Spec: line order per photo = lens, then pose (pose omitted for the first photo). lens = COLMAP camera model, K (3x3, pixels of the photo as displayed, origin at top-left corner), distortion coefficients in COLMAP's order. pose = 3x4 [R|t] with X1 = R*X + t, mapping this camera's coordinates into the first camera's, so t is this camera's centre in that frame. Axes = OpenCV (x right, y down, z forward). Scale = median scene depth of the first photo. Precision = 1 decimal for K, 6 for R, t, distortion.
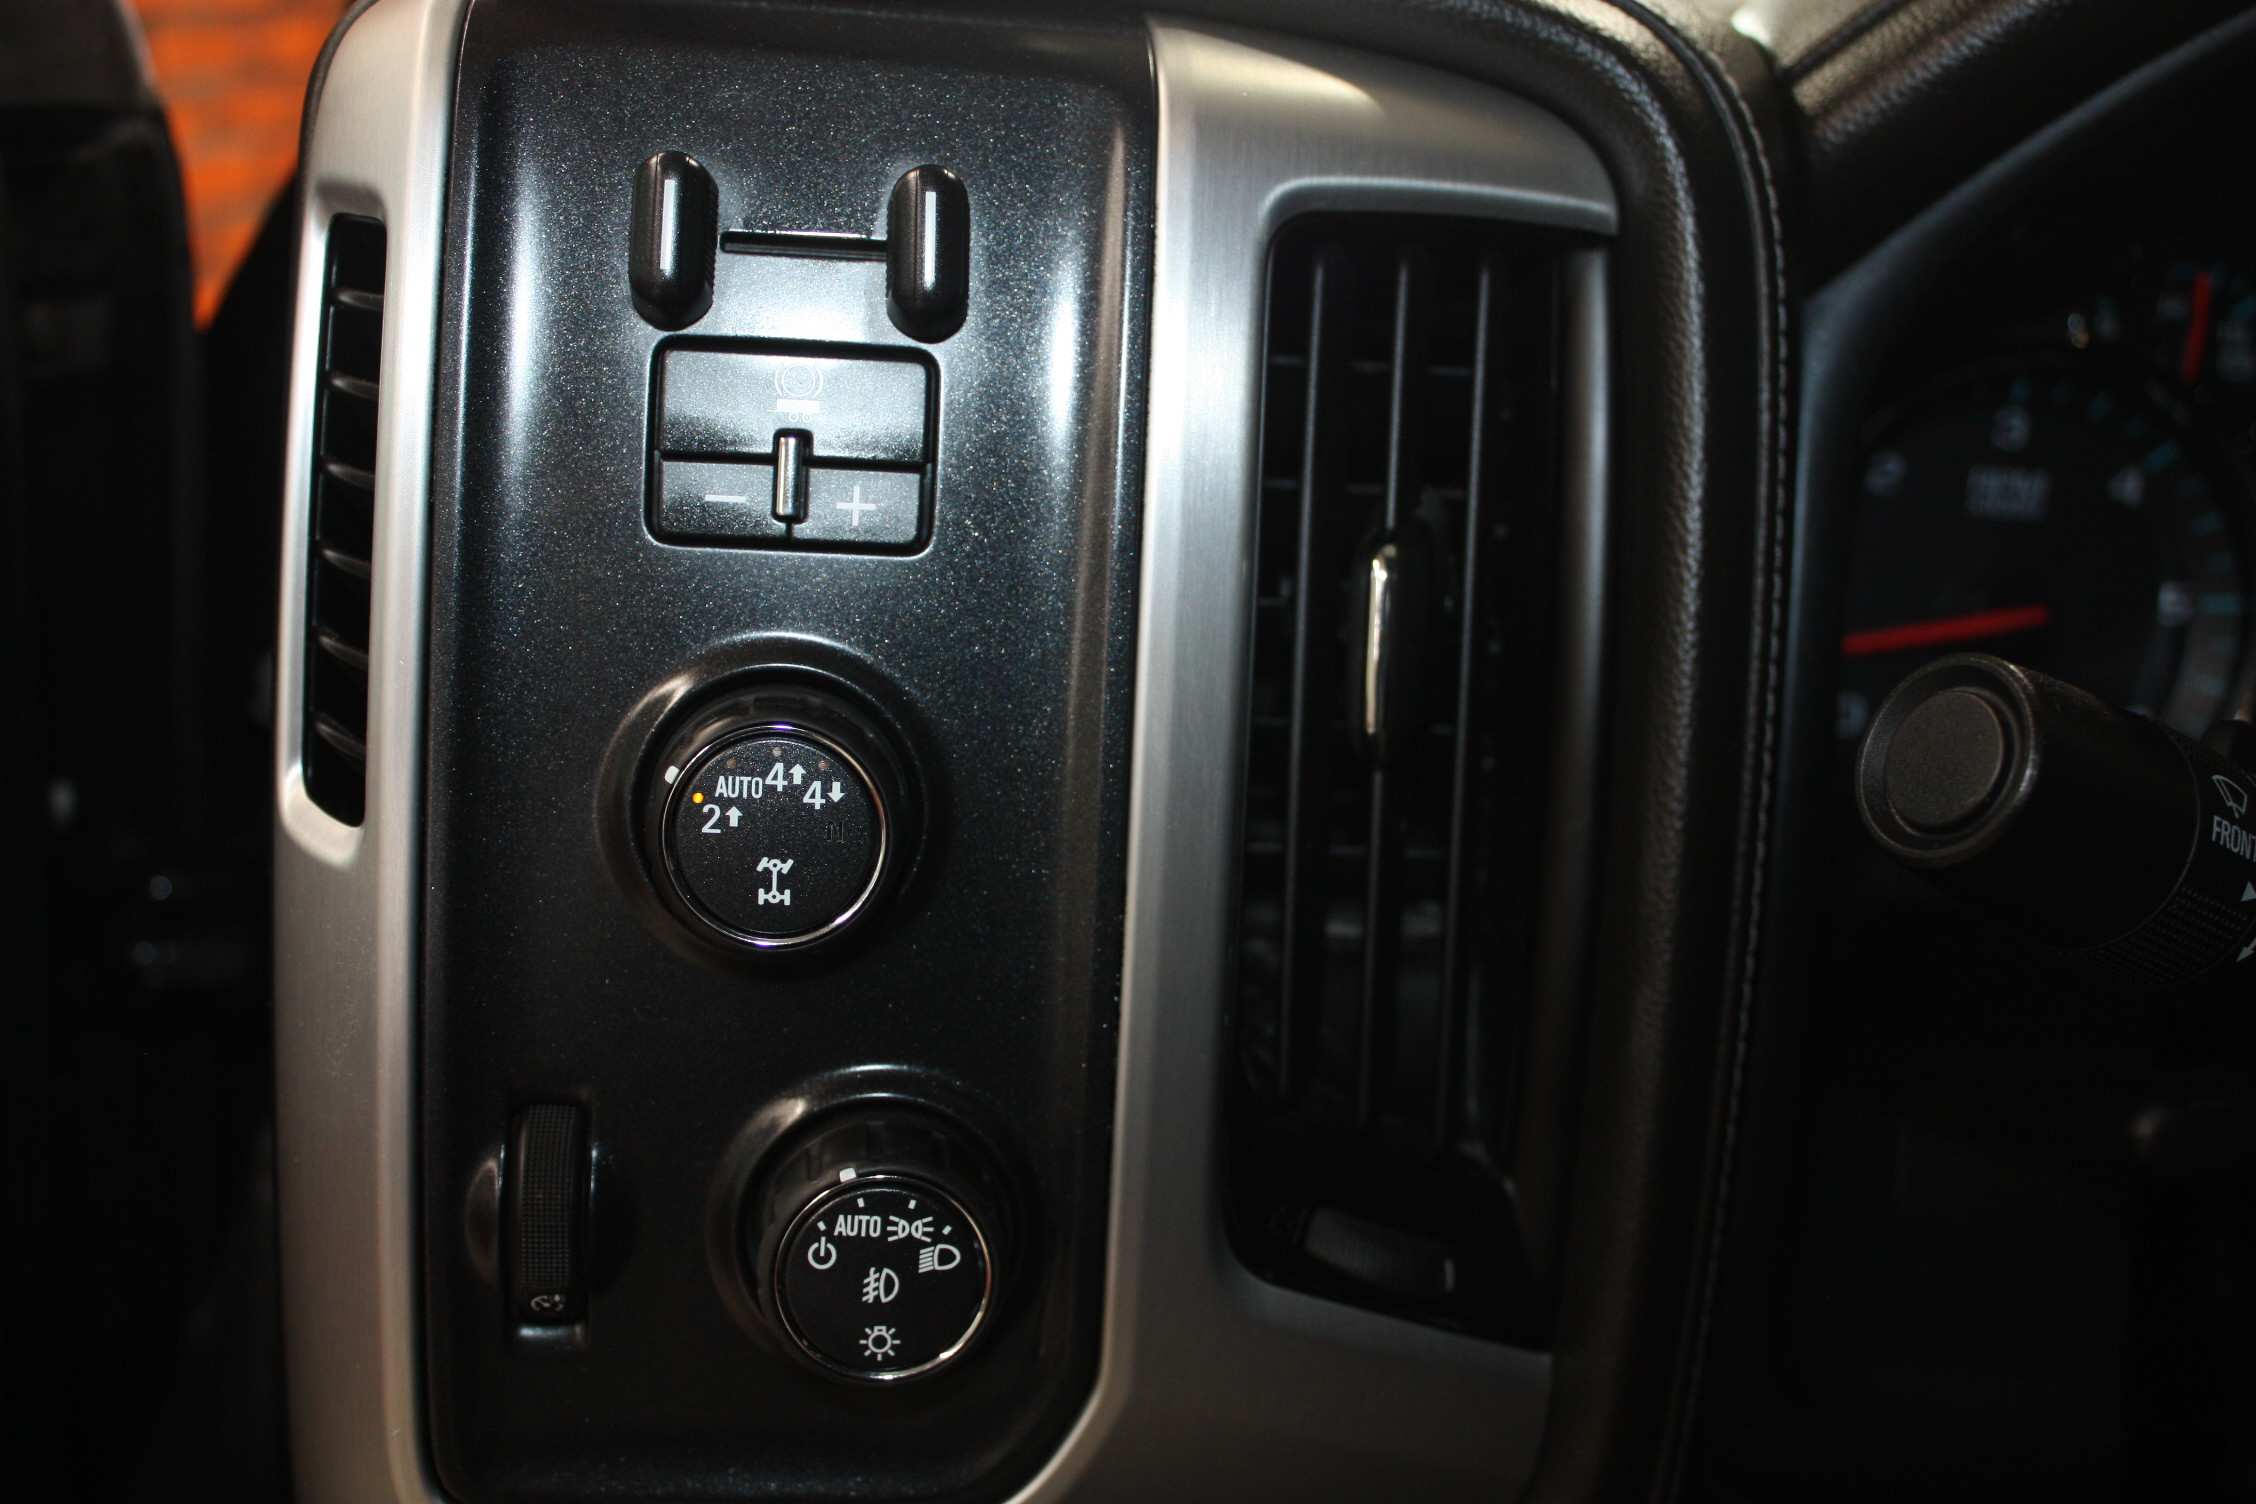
lens RADIAL K [[2602.6, 0, 1124.6], [0, 2602.6, 751.1], [0, 0, 1]] dist [-0.079022, 0.000000]
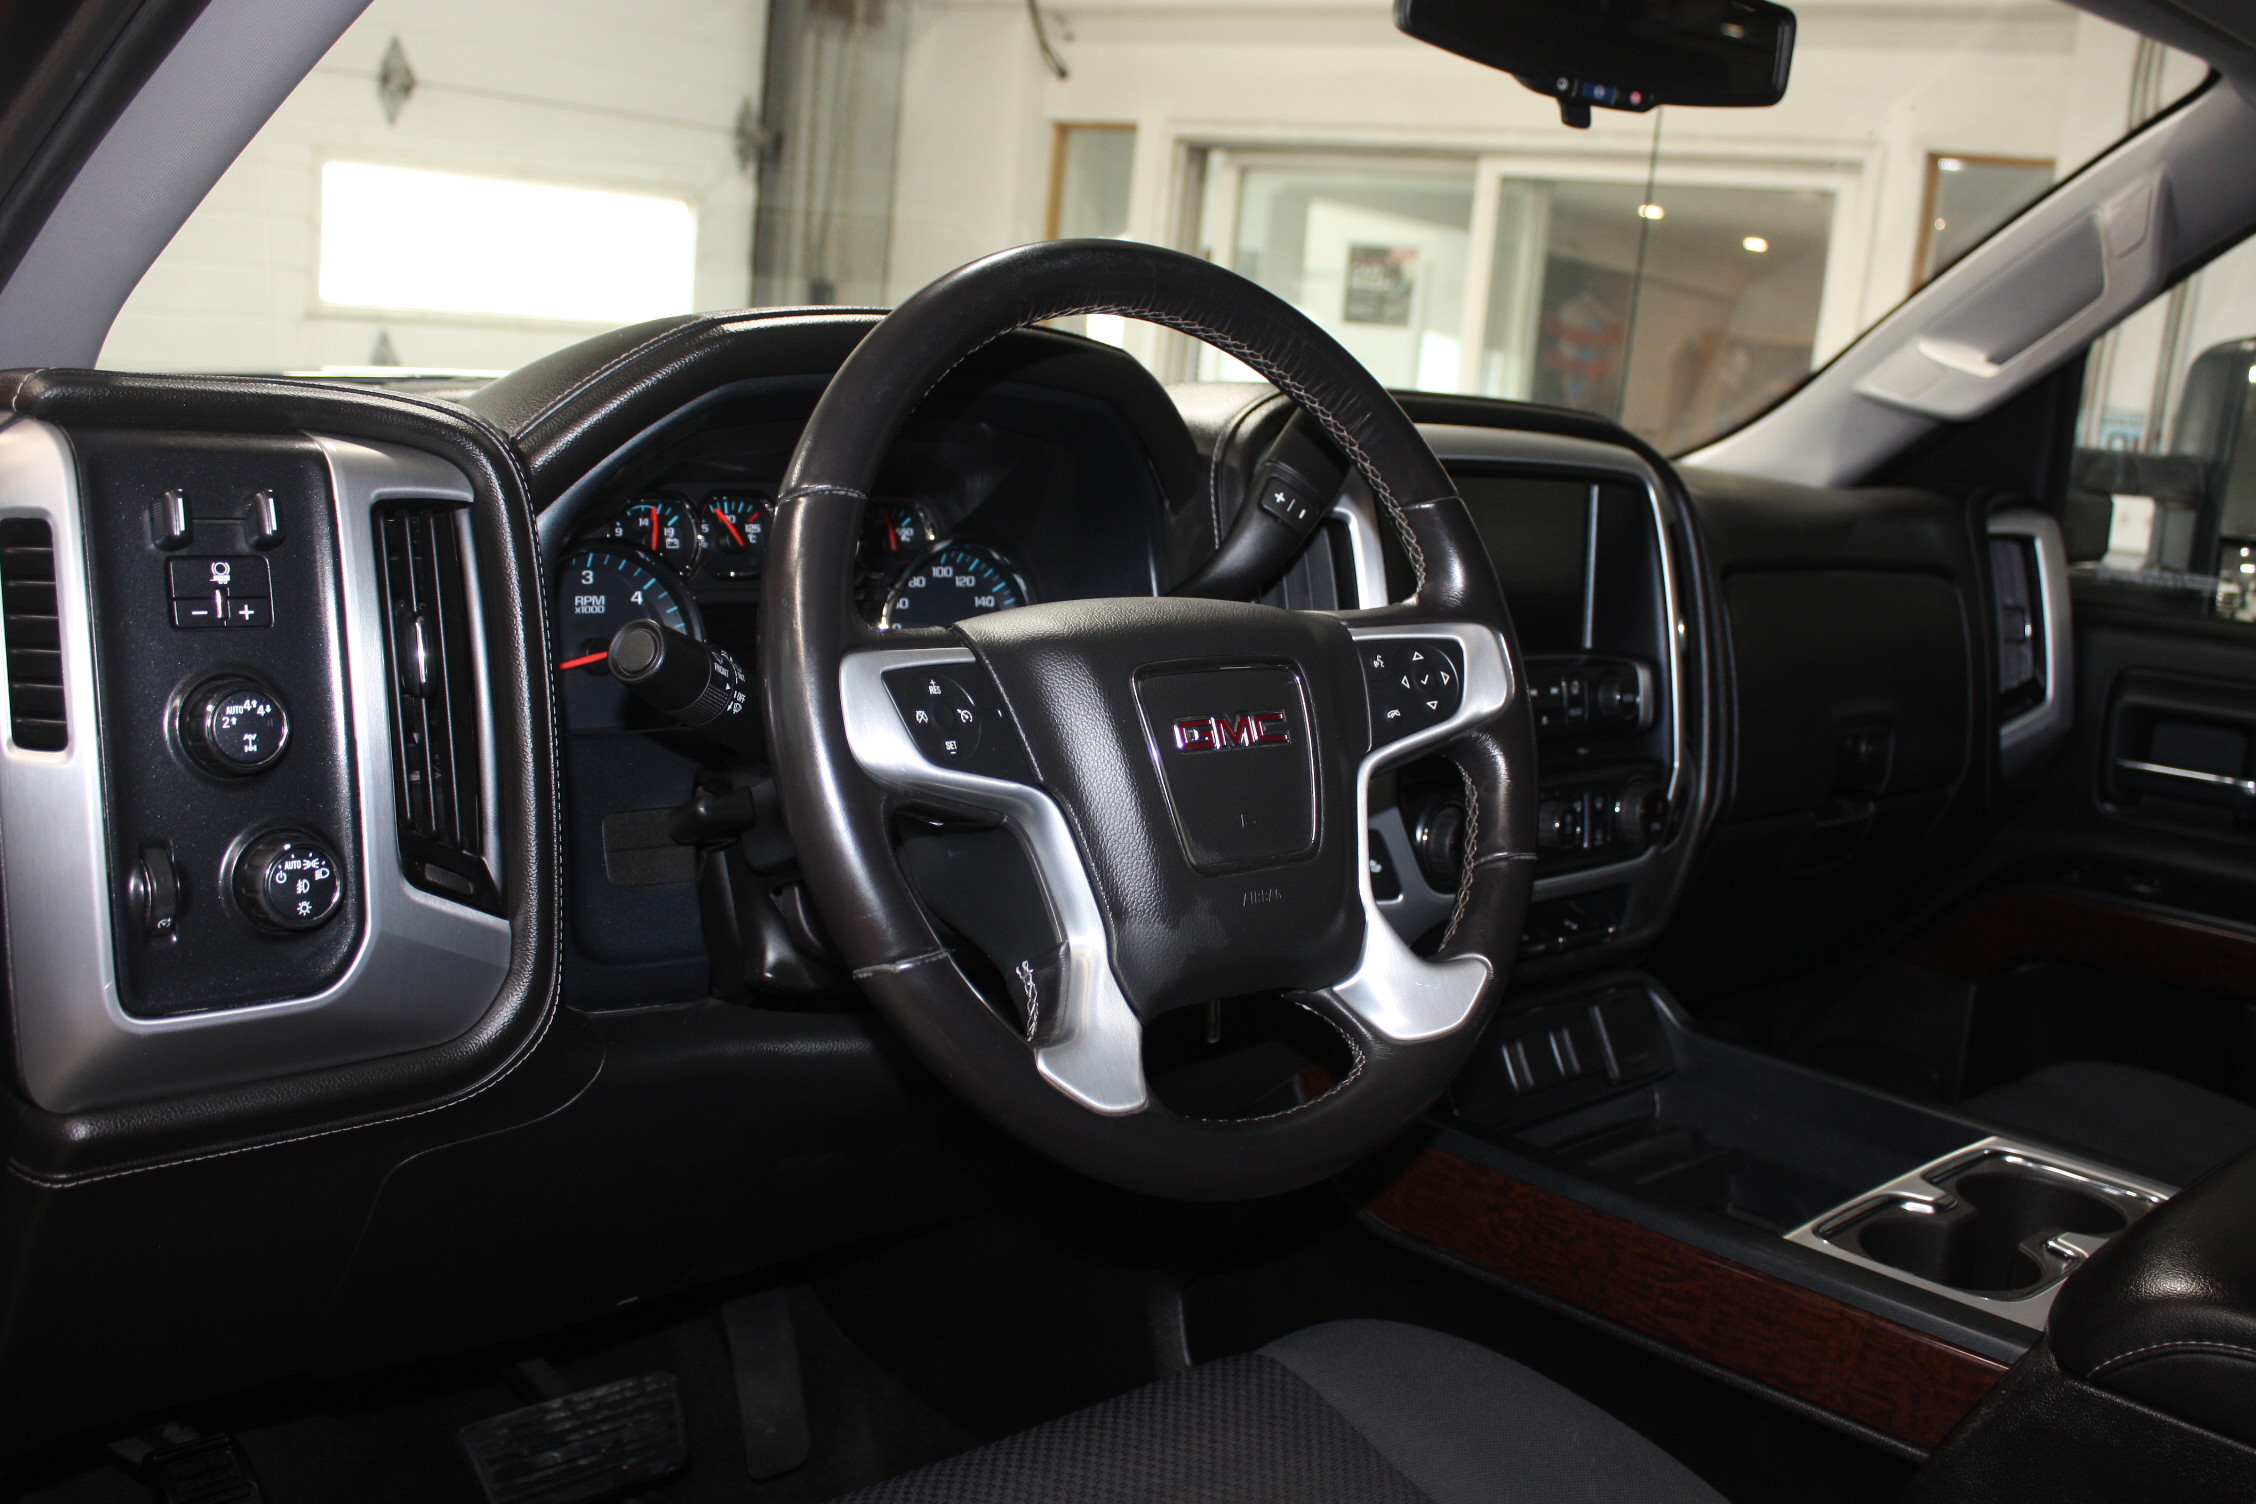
lens RADIAL K [[2267.3, 0, 1125.0], [0, 2267.3, 751.3], [0, 0, 1]] dist [-0.019119, 0.000000]
pose [[0.795221, -0.116949, 0.594934, -0.818448], [0.171817, 0.984466, -0.036139, 0.302884], [-0.581466, 0.130958, 0.802962, -1.476639]]
